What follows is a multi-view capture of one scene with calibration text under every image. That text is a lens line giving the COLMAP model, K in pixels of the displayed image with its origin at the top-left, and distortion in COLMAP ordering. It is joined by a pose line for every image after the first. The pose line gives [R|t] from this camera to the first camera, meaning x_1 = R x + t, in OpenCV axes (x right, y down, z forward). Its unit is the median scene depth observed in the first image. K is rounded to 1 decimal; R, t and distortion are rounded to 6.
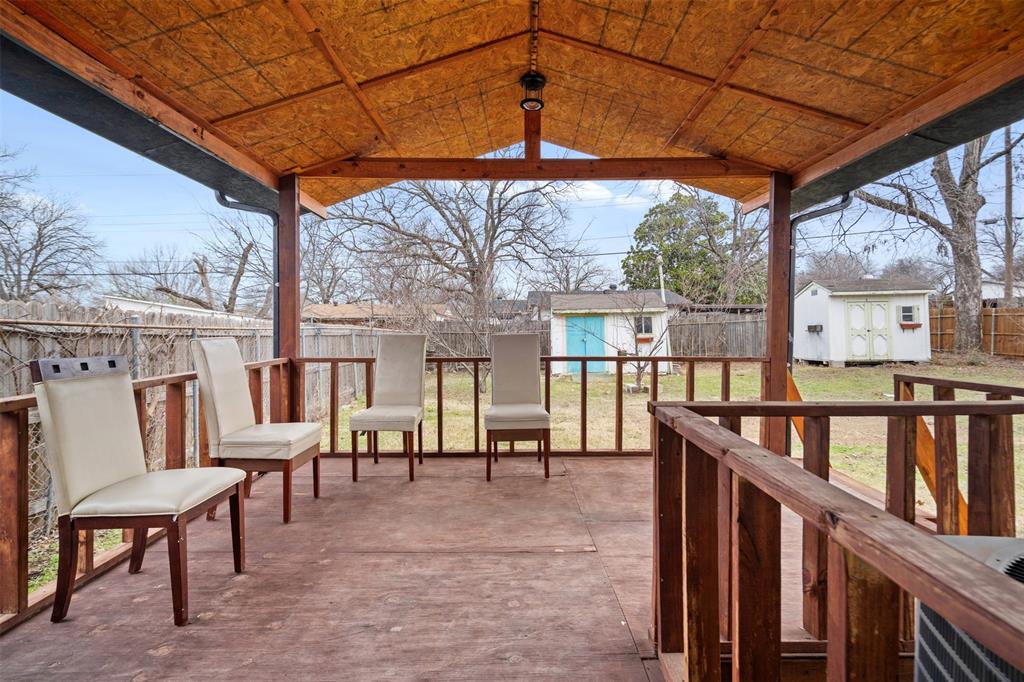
lens RADIAL K [[490.2, 0, 512.0], [0, 490.2, 341.0], [0, 0, 1]] dist [0.000080, 0.000084]
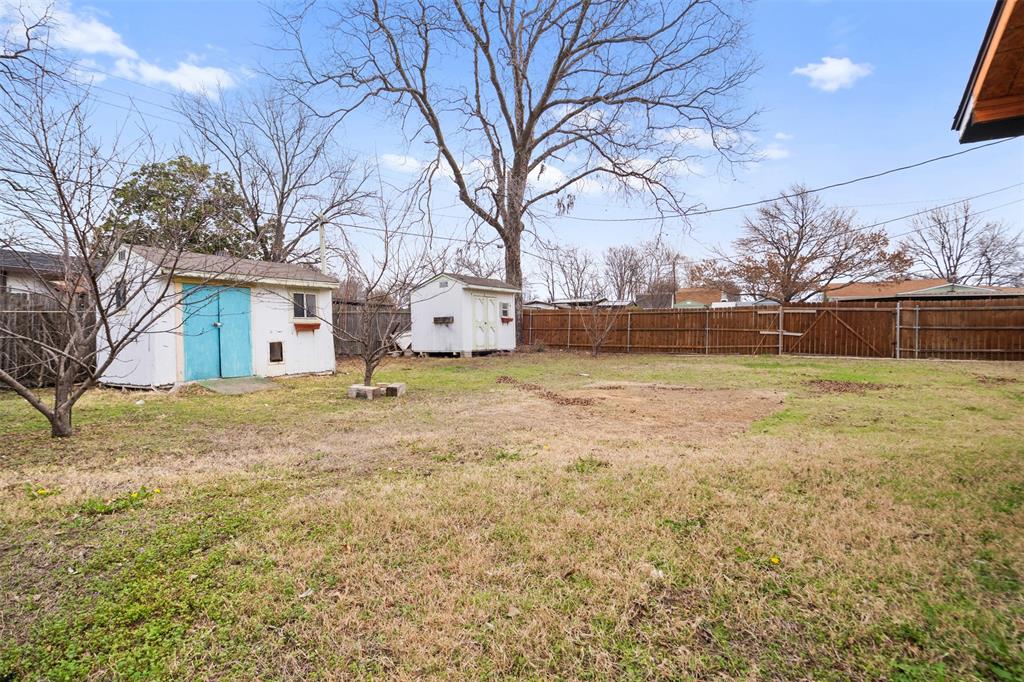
lens RADIAL K [[480.1, 0, 512.0], [0, 480.1, 341.0], [0, 0, 1]] dist [-0.036080, -0.000011]
pose [[0.494604, -0.003546, 0.869111, -0.171632], [0.010604, 0.999942, -0.001955, 0.021446], [-0.869054, 0.010183, 0.494613, 0.416261]]
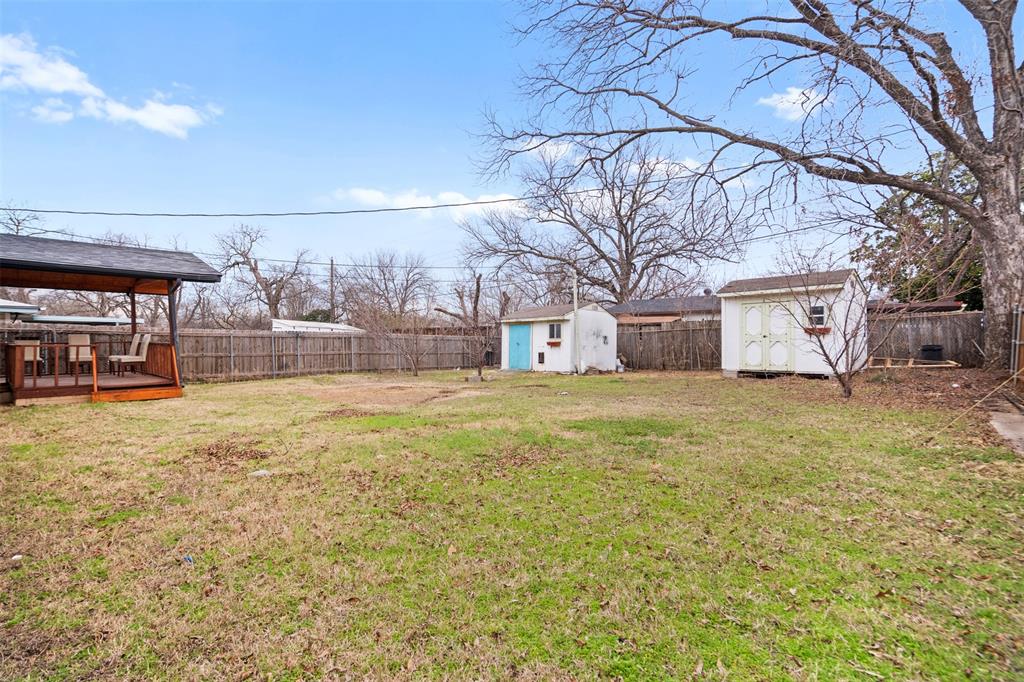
lens RADIAL K [[490.2, 0, 512.0], [0, 490.2, 341.0], [0, 0, 1]] dist [0.000080, 0.000084]
pose [[0.747507, 0.007832, -0.664208, 0.961622], [-0.018444, 0.999790, -0.008968, 0.002760], [0.663998, 0.018955, 0.747494, 0.068491]]
